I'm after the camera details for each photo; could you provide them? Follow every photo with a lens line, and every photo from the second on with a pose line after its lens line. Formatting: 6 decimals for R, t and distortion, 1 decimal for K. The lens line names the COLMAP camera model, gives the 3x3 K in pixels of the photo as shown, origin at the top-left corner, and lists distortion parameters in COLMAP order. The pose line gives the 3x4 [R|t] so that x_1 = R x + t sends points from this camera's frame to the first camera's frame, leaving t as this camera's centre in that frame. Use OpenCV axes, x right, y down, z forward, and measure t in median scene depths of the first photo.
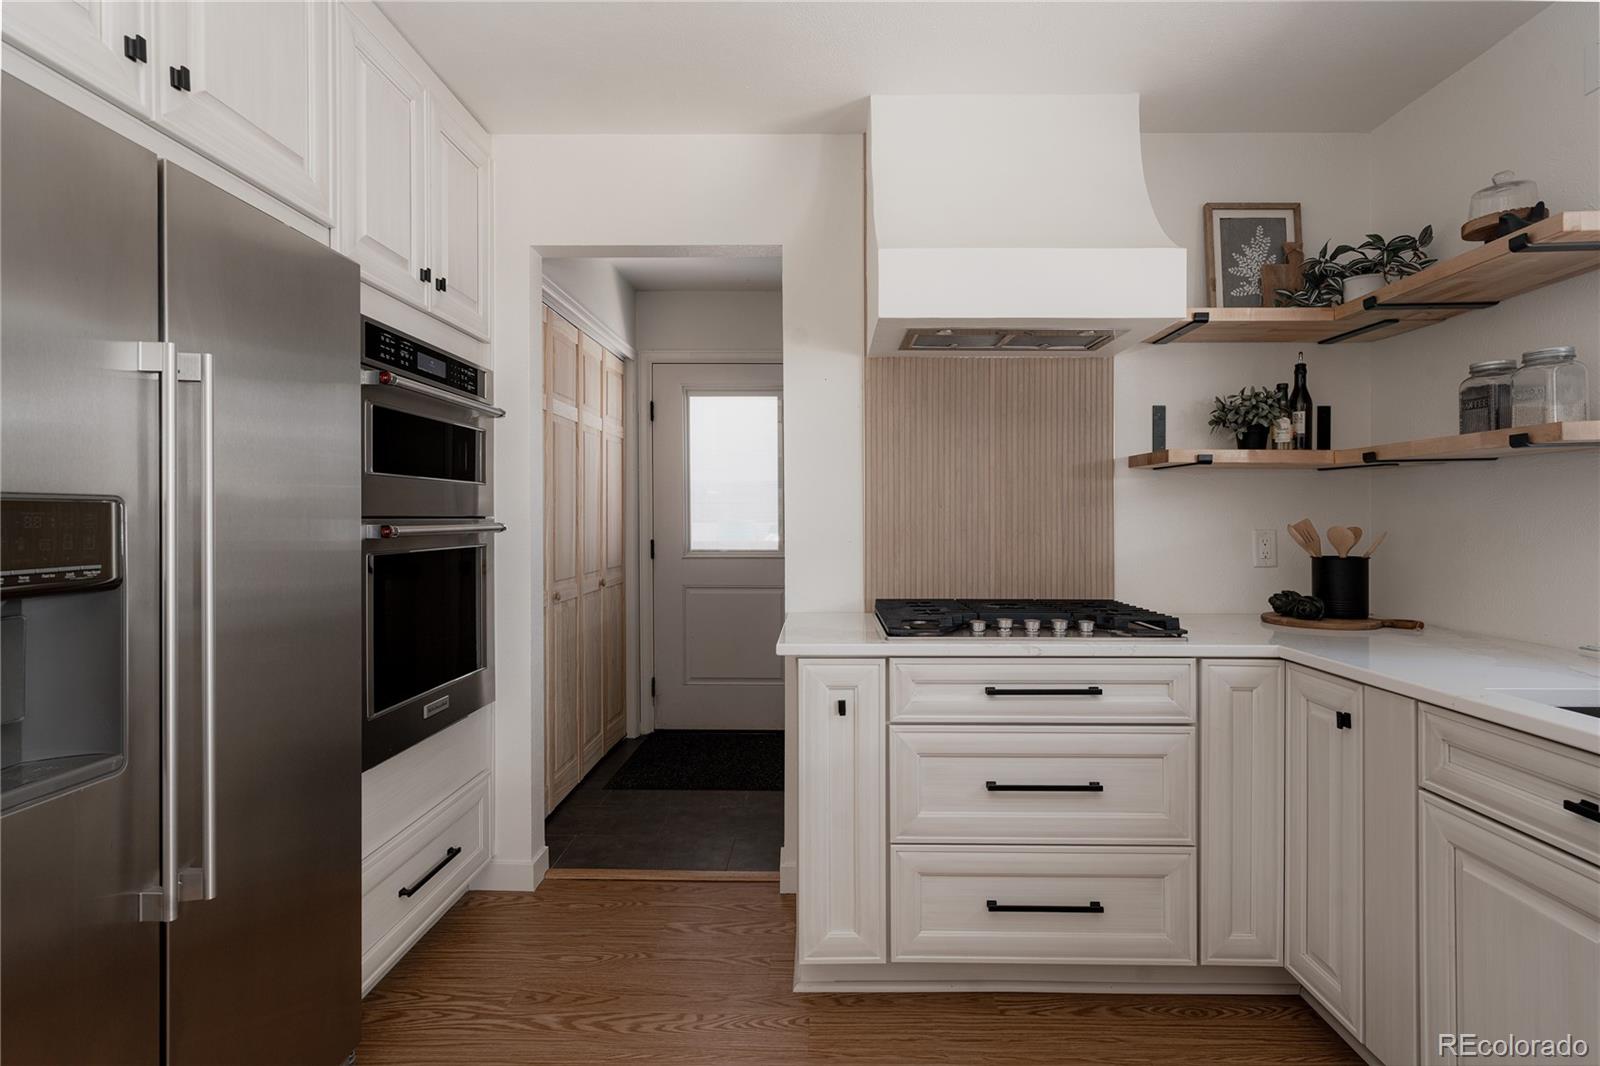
lens RADIAL K [[819.2, 0, 809.3], [0, 819.2, 520.2], [0, 0, 1]] dist [-0.000640, 0.002950]
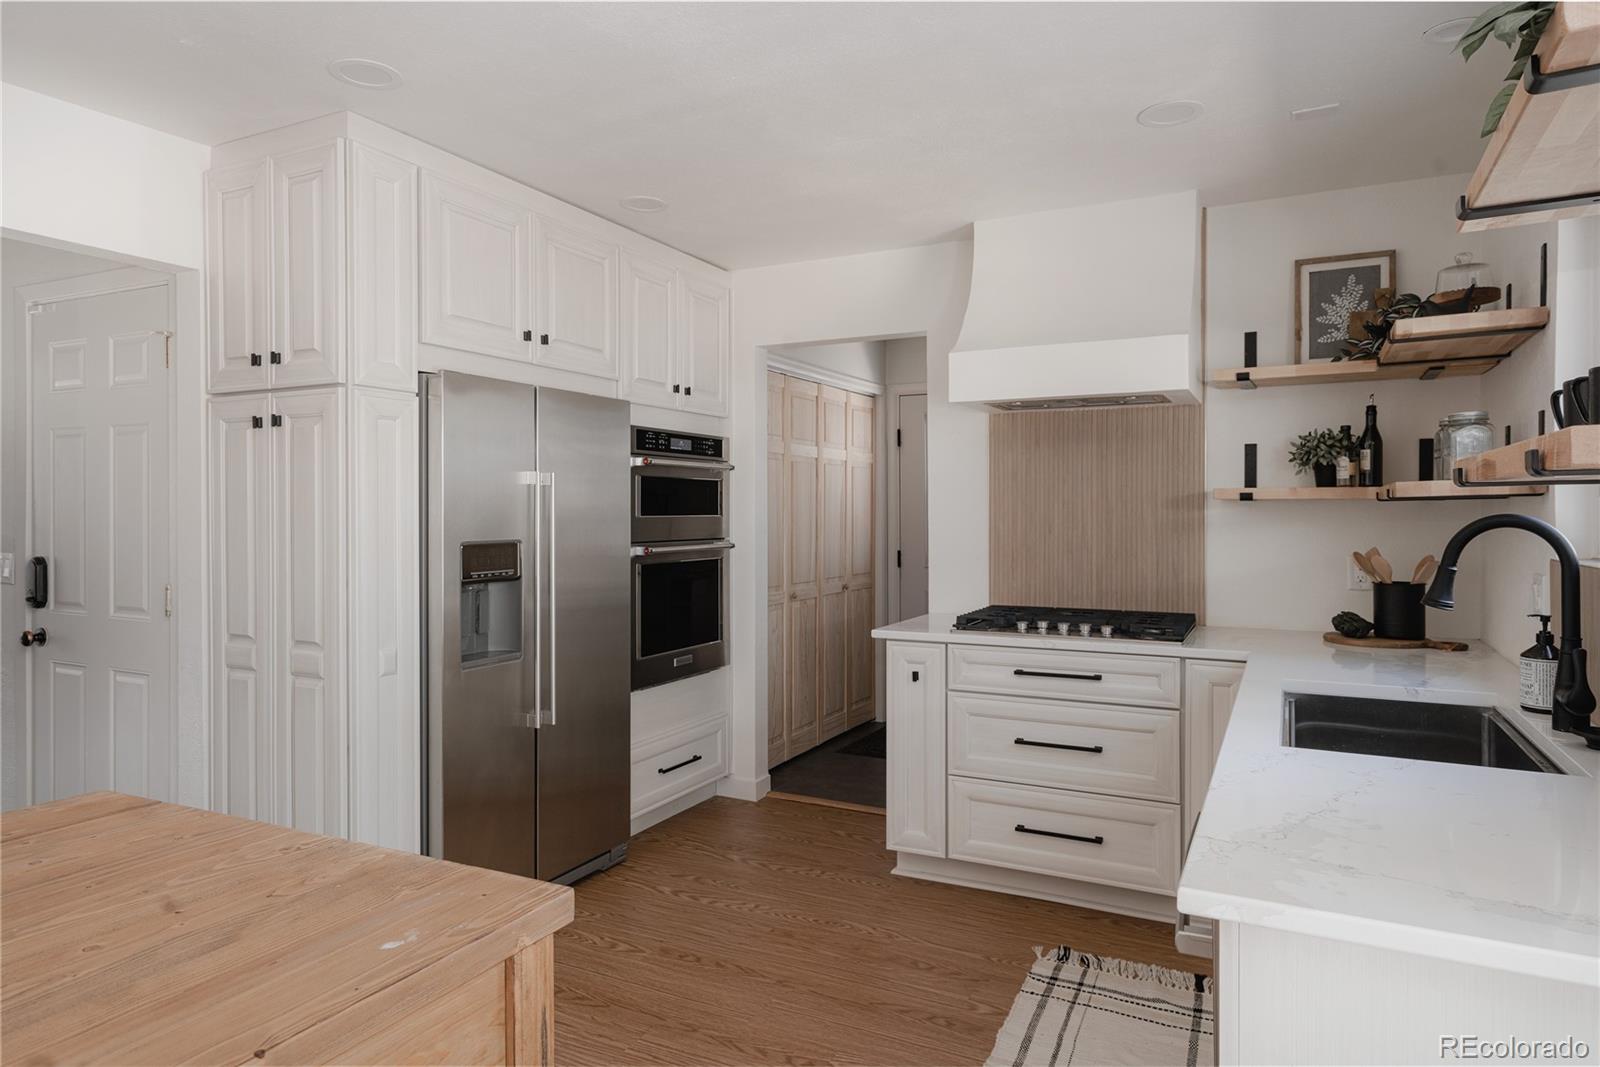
lens RADIAL K [[977.3, 0, 790.3], [0, 977.3, 509.9], [0, 0, 1]] dist [0.013140, -0.000113]
pose [[0.900334, -0.003099, -0.435189, 0.505254], [0.000576, 0.999982, -0.005929, -0.047065], [0.435200, 0.005088, 0.900319, -0.556945]]
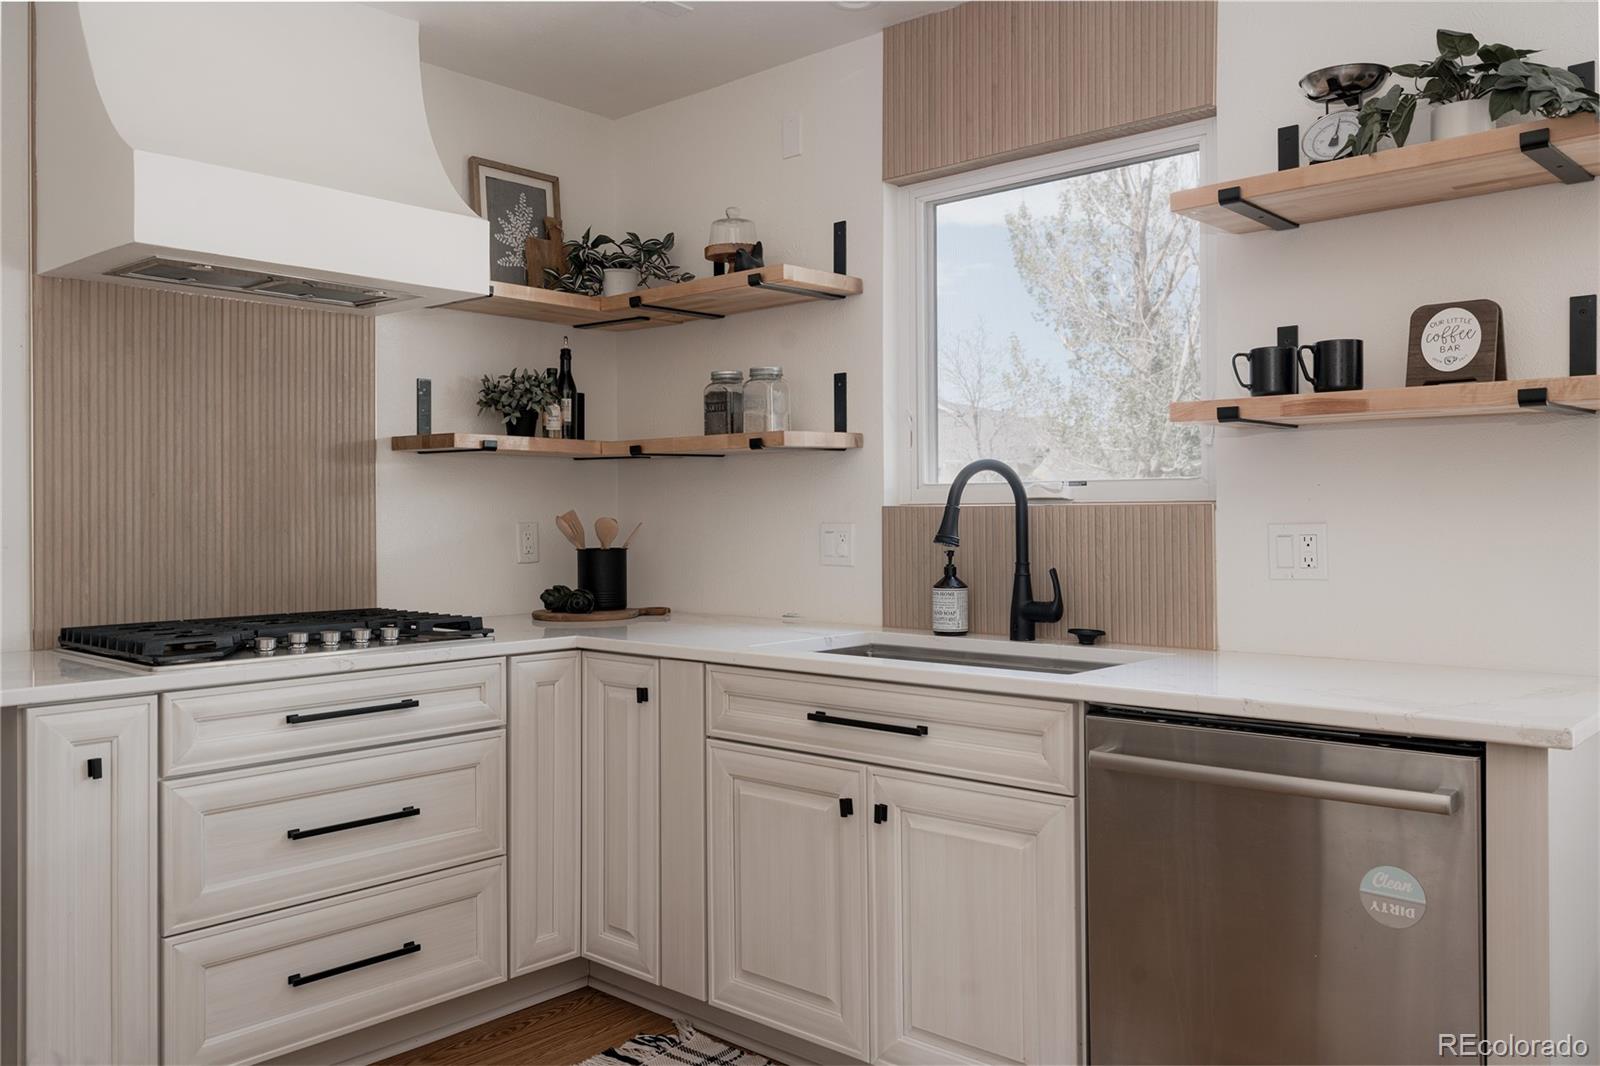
lens RADIAL K [[1246.8, 0, 844.2], [0, 1246.8, 496.7], [0, 0, 1]] dist [0.010332, 0.001526]
pose [[0.646111, 0.005785, 0.763222, -0.326161], [0.006674, 0.999890, -0.013229, 0.004166], [-0.763215, 0.013641, 0.646001, -0.204670]]
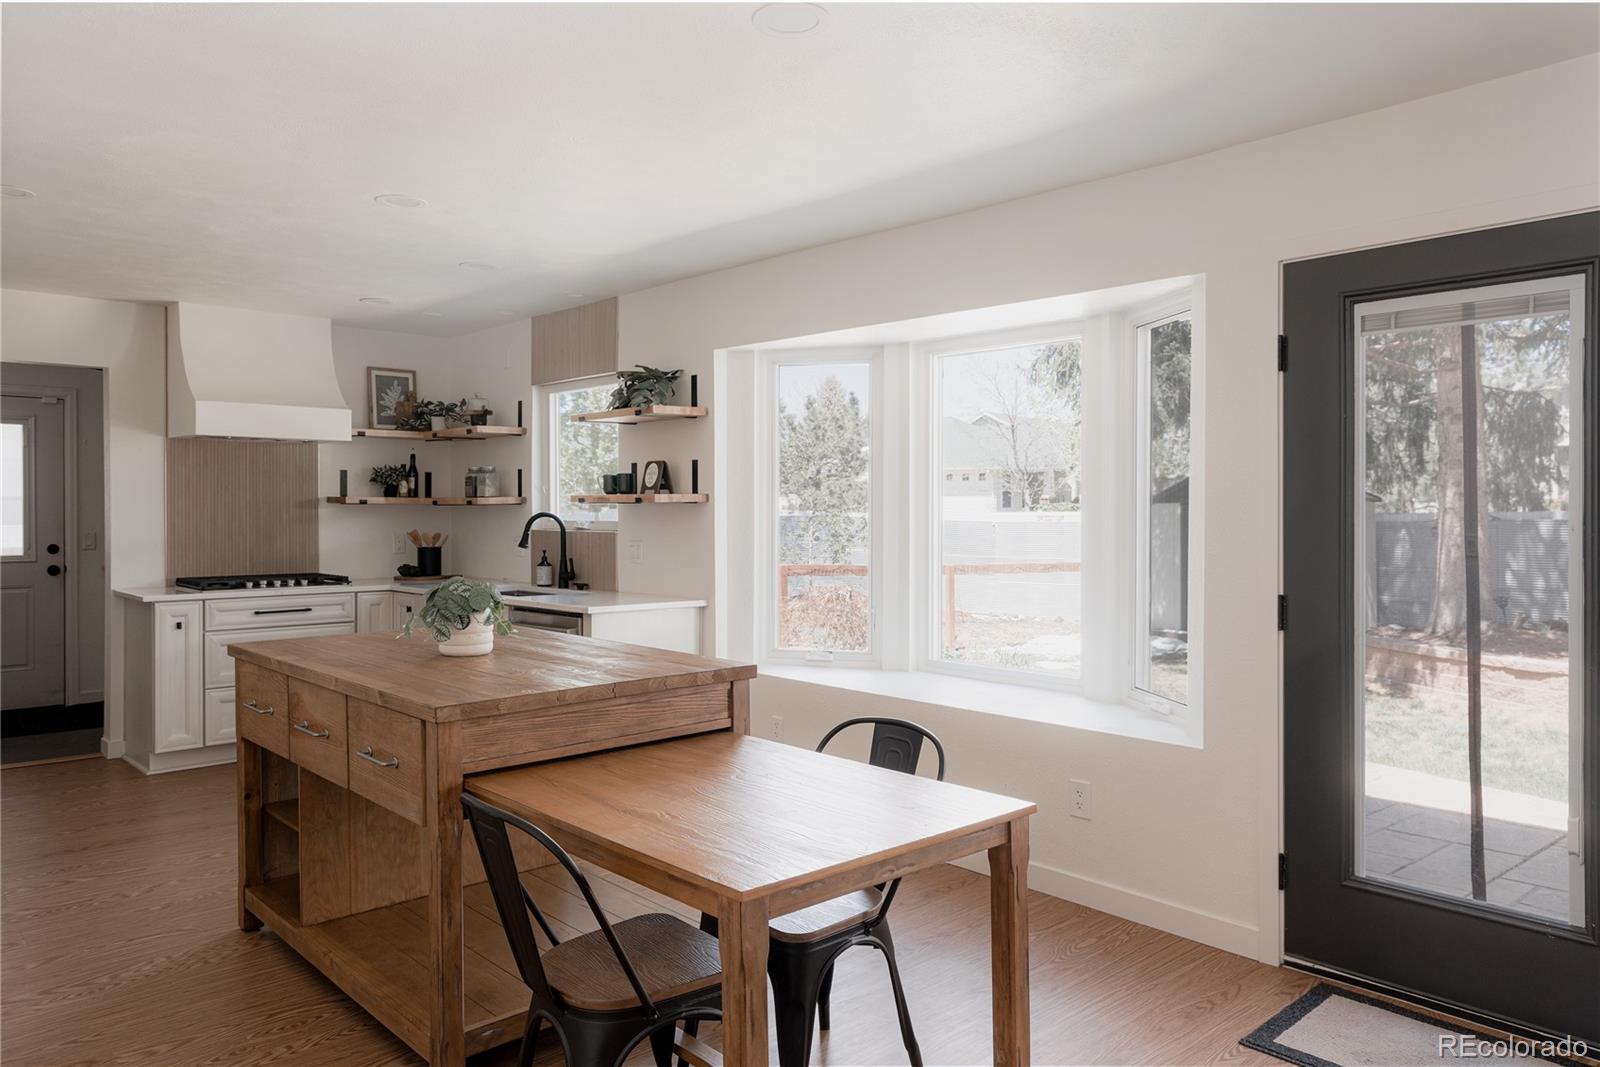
lens RADIAL K [[1069.5, 0, 802.4], [0, 1069.5, 512.6], [0, 0, 1]] dist [0.035922, -0.003549]
pose [[0.719869, -0.001539, 0.694108, -0.613711], [0.001279, 0.999999, 0.000890, -0.048299], [-0.694108, 0.000247, 0.719870, -1.745296]]
